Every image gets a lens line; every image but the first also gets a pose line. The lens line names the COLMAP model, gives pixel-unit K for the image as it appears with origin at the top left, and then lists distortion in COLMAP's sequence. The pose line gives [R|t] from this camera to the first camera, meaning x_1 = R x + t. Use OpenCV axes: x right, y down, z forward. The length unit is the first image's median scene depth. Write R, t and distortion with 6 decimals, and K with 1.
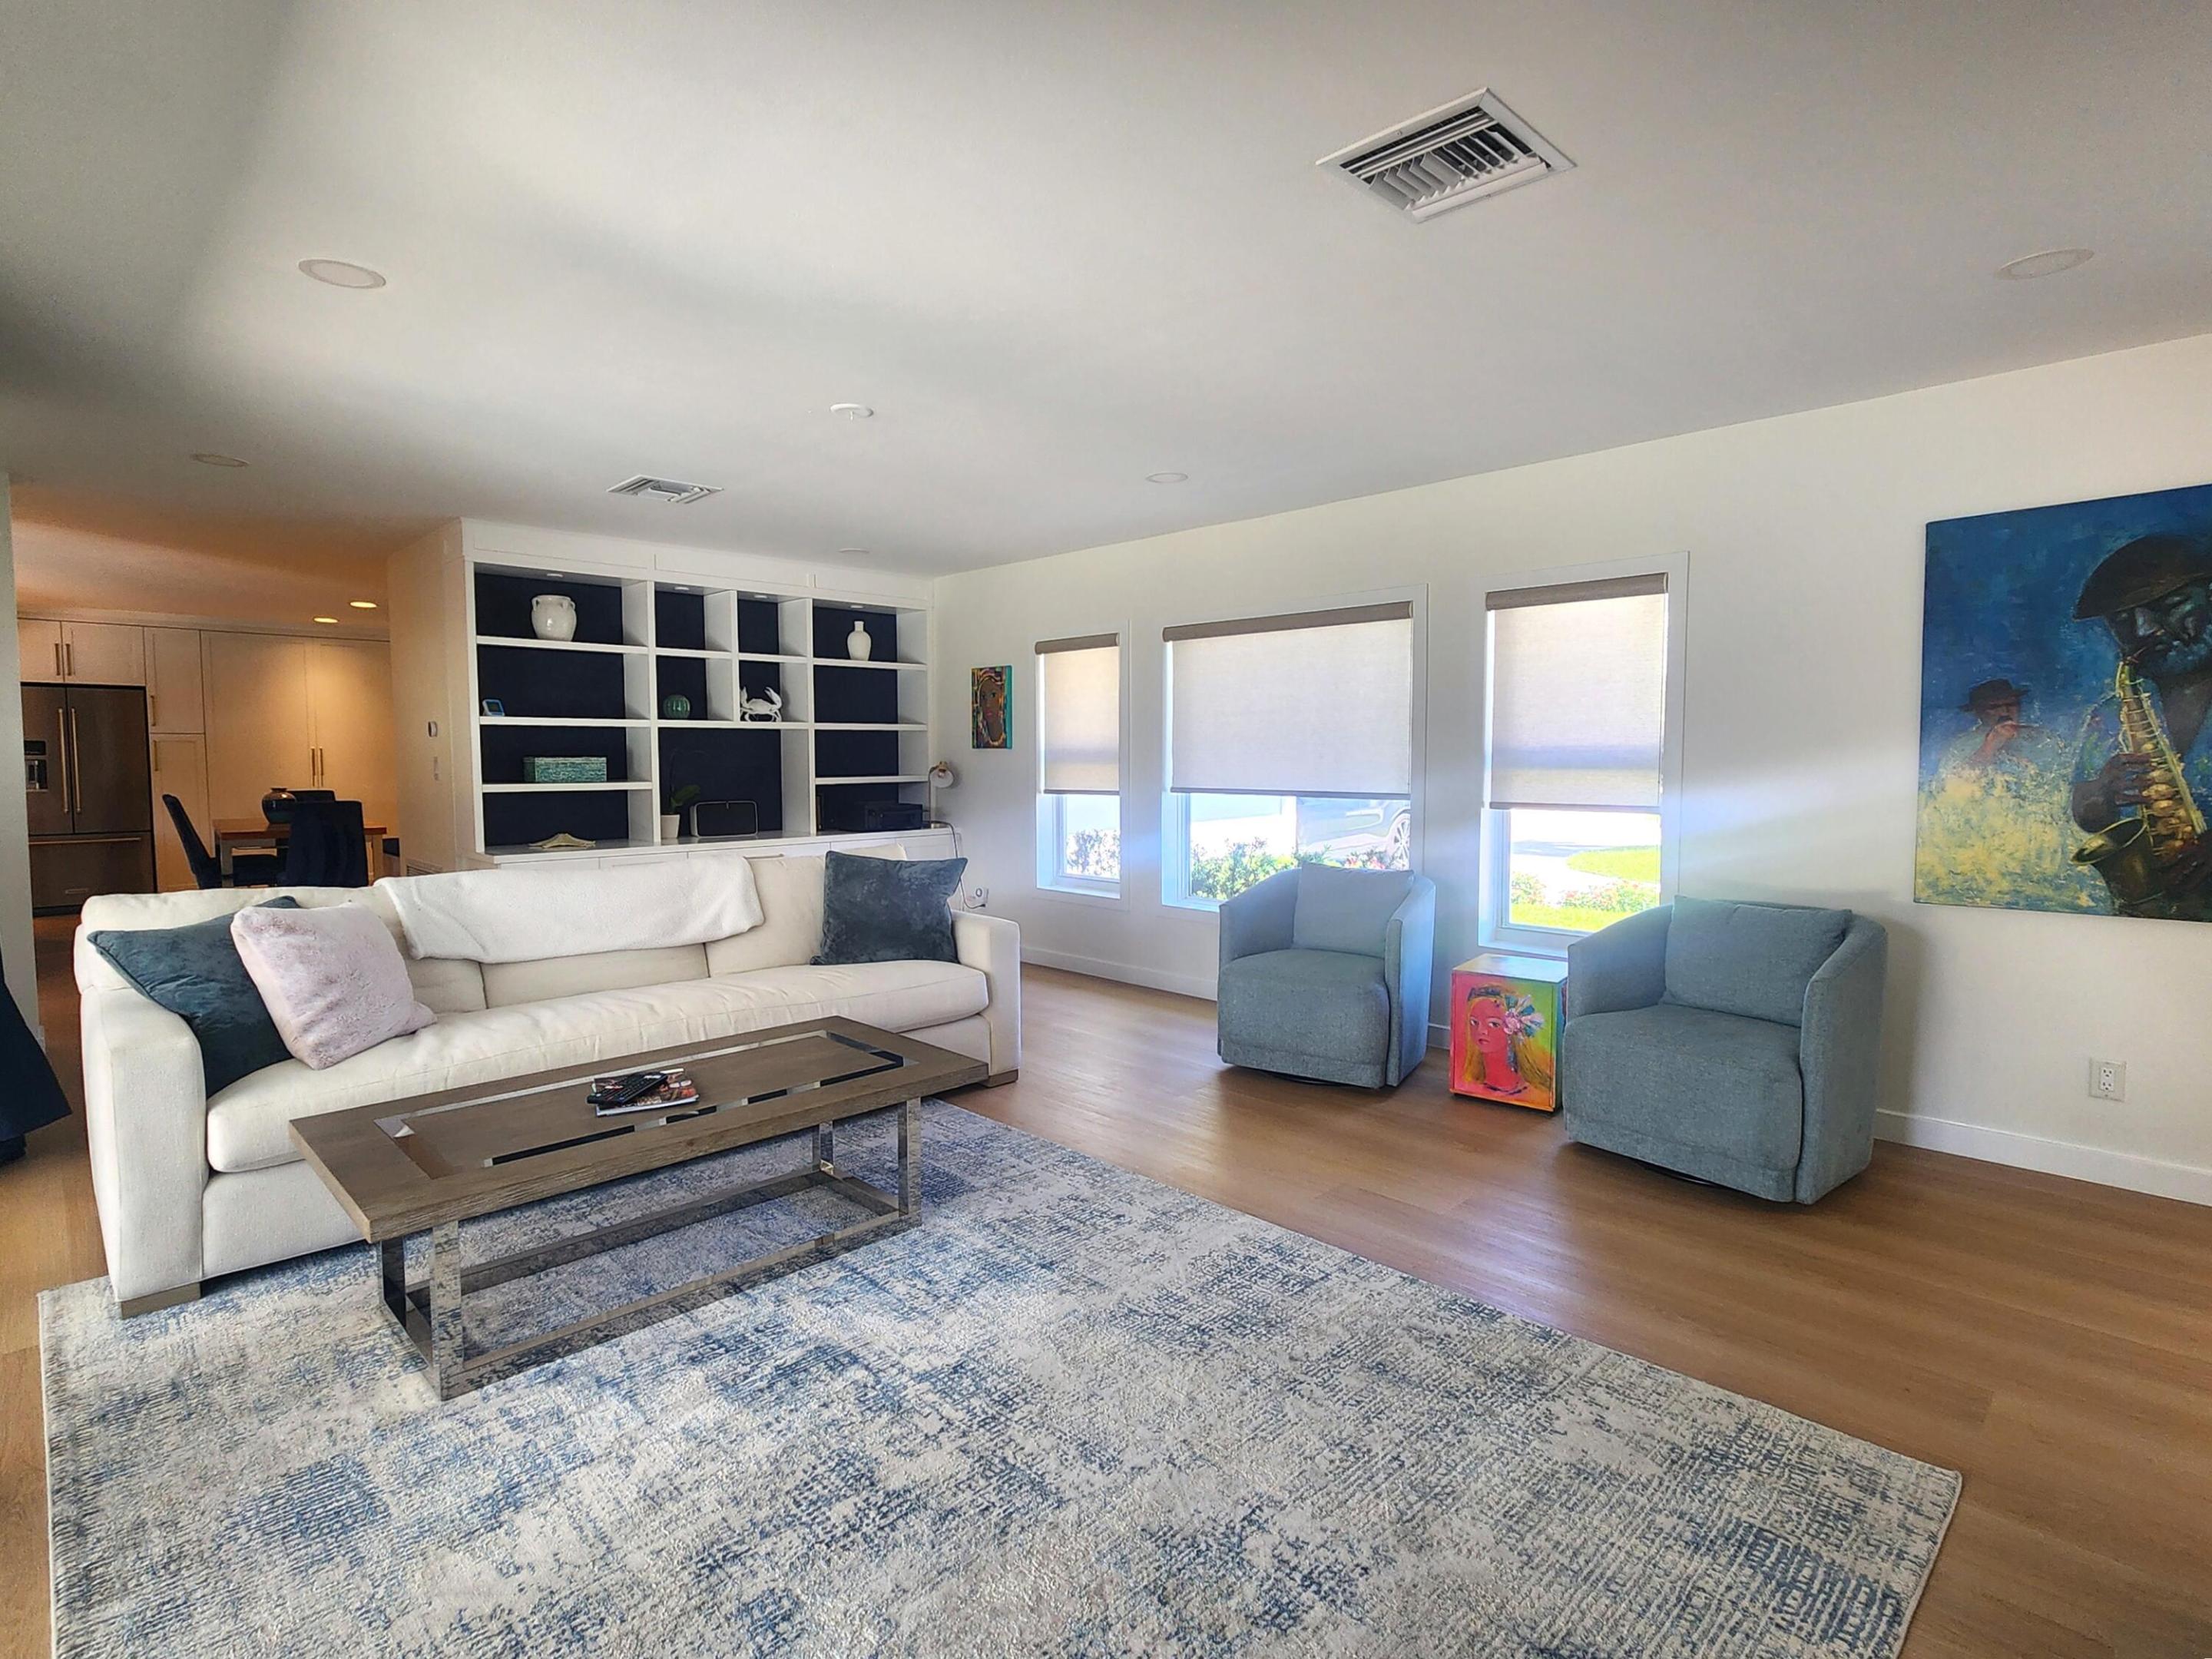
lens RADIAL K [[1128.5, 0, 1106.0], [0, 1128.5, 829.5], [0, 0, 1]] dist [-0.010774, -0.000005]
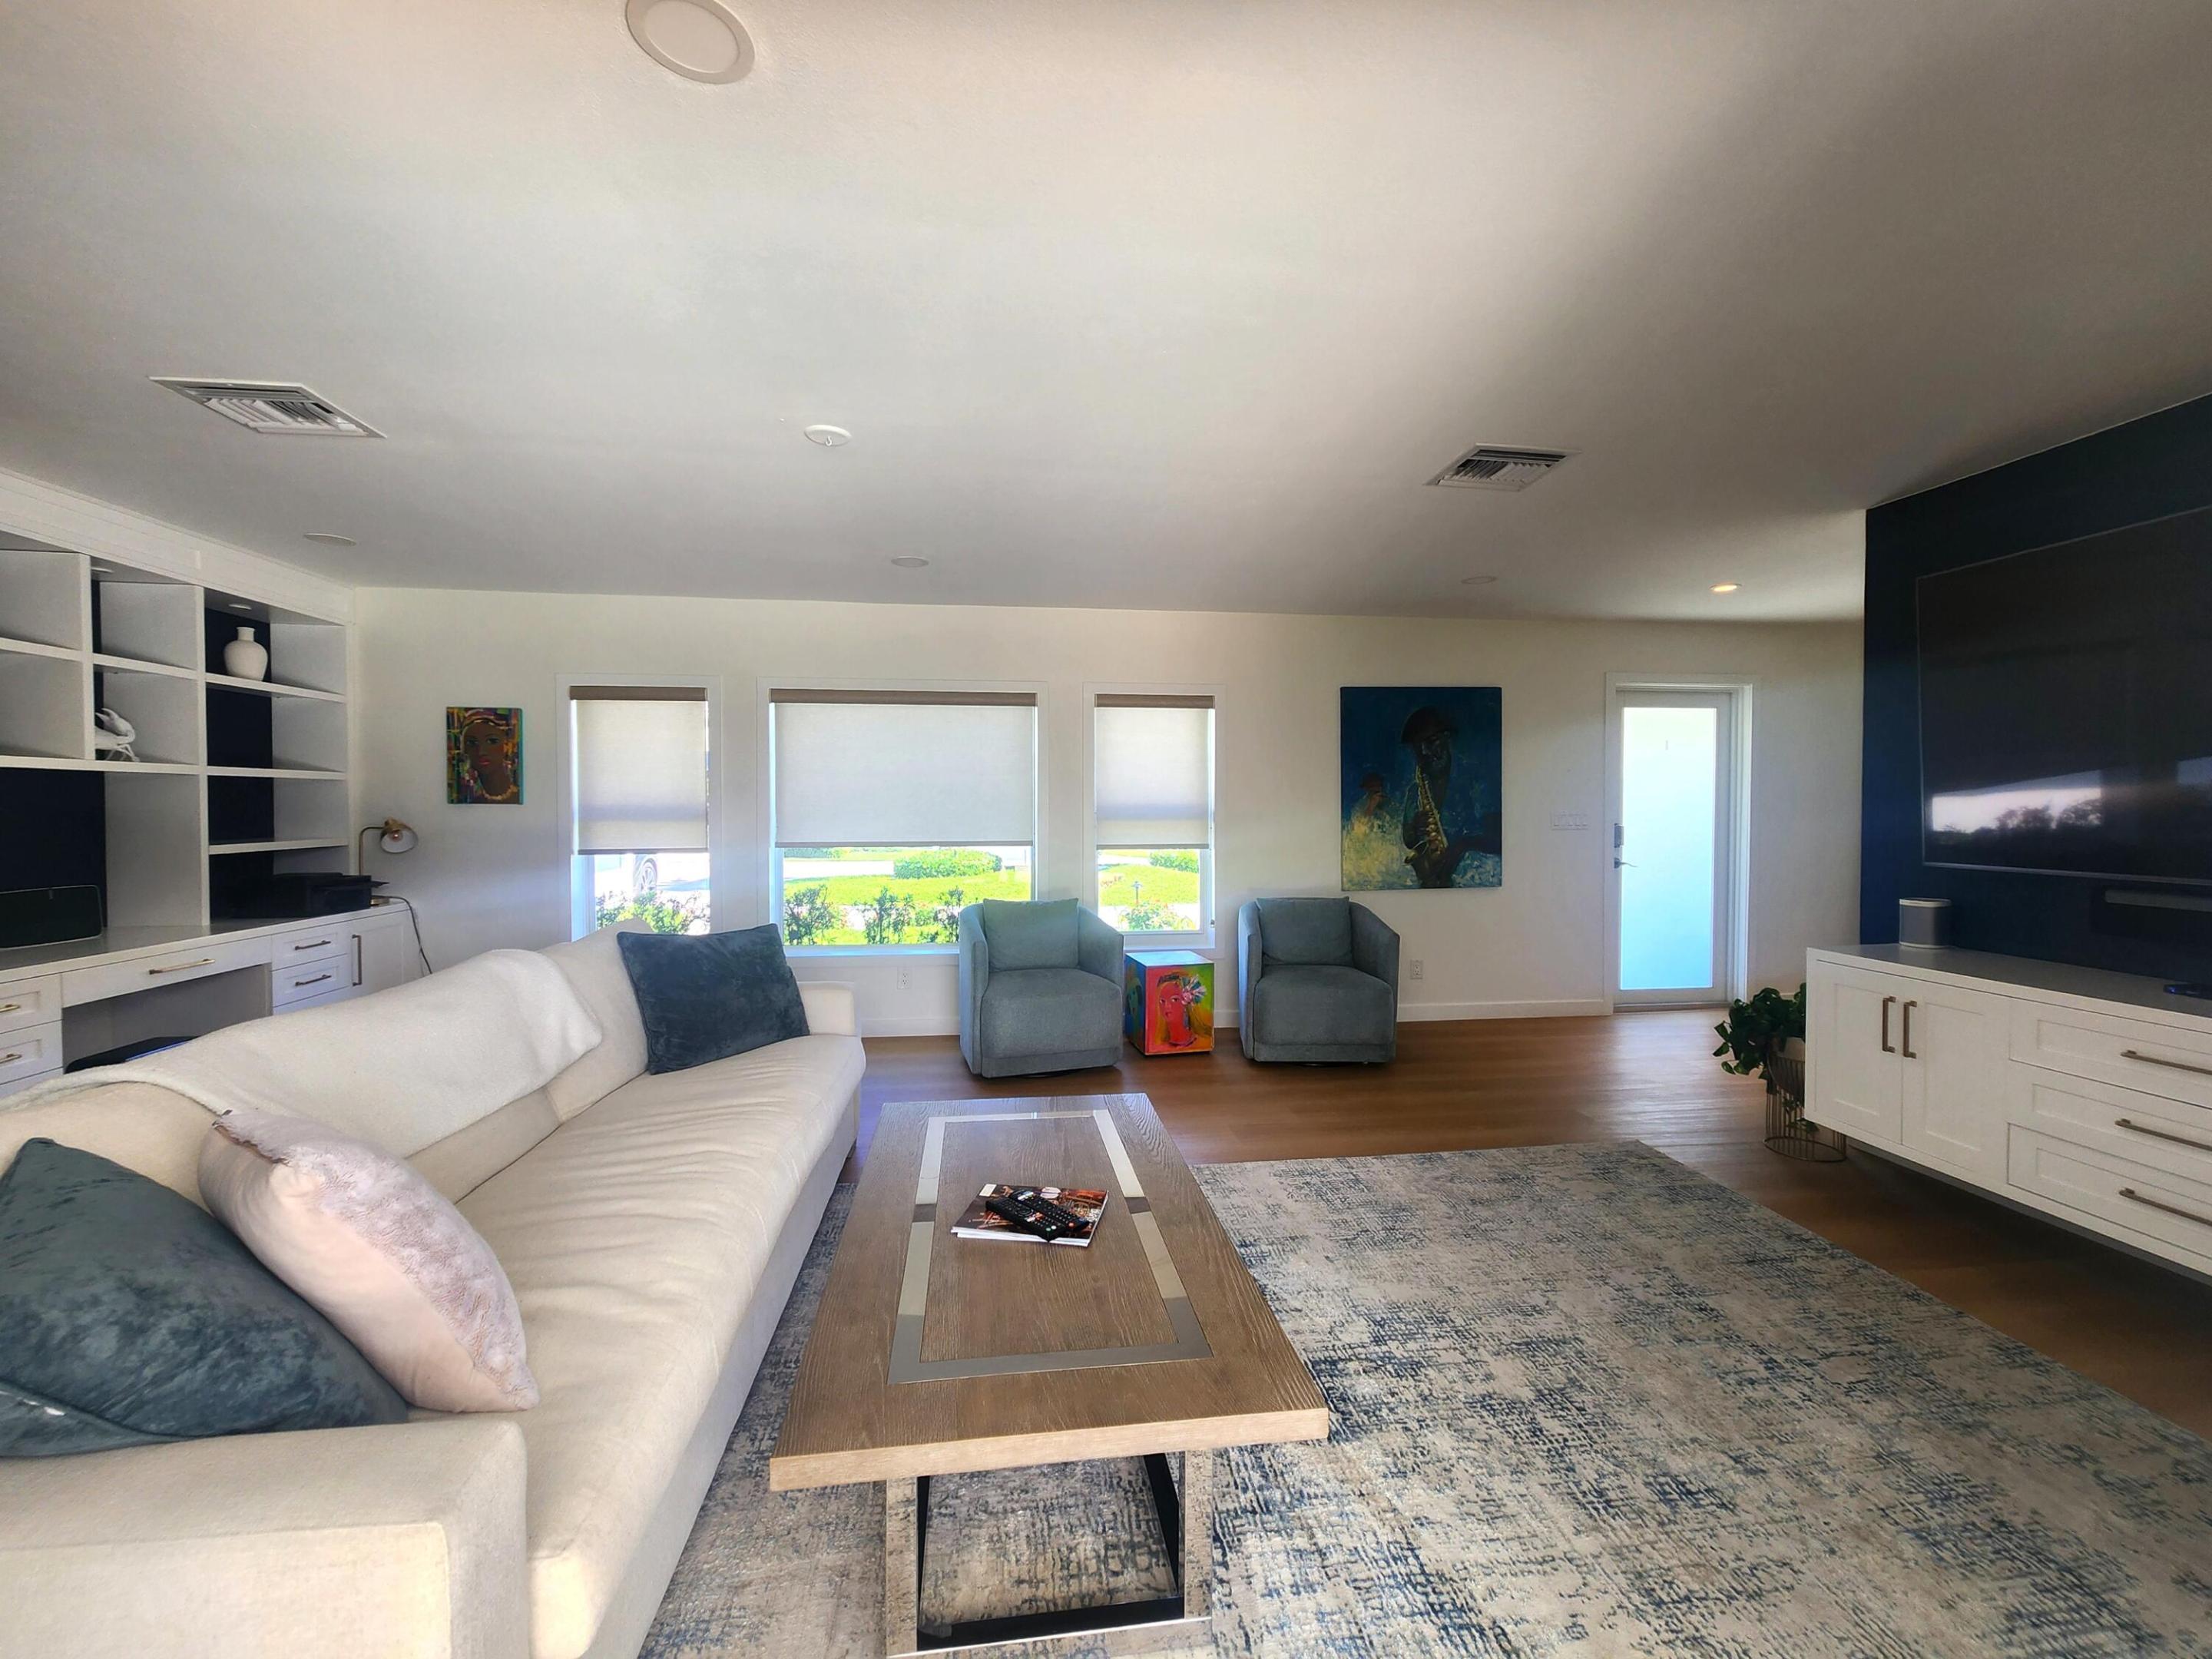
lens RADIAL K [[924.5, 0, 1102.1], [0, 924.5, 825.1], [0, 0, 1]] dist [0.000255, -0.000069]
pose [[0.590383, -0.015587, 0.806972, -0.646102], [0.052347, 0.998448, -0.019012, -0.030682], [-0.805424, 0.053467, 0.590283, 0.366046]]
